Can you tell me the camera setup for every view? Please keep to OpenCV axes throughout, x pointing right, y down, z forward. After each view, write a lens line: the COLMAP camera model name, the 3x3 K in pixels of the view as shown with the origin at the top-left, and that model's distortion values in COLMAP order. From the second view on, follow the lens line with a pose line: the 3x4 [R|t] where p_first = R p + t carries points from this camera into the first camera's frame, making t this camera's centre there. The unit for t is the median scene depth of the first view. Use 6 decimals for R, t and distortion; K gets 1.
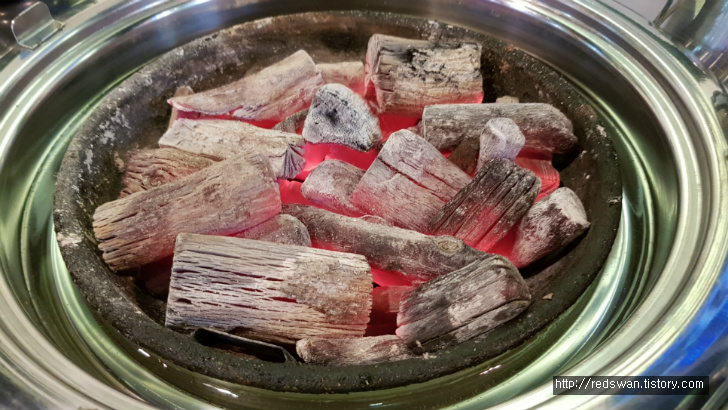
lens RADIAL K [[603.6, 0, 360.1], [0, 603.6, 206.3], [0, 0, 1]] dist [-0.017337, -0.005061]
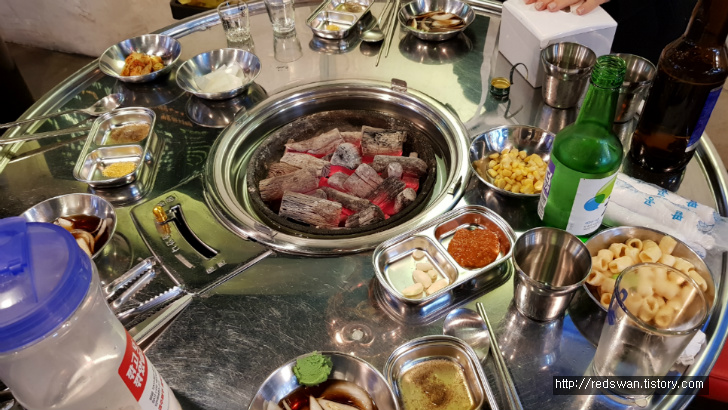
lens RADIAL K [[603.6, 0, 365.9], [0, 603.6, 203.9], [0, 0, 1]] dist [-0.017337, -0.005061]
pose [[0.984556, 0.093019, -0.148314, 0.507609], [-0.094464, 0.995525, -0.002714, 0.068086], [0.147398, 0.016683, 0.988937, -1.763902]]
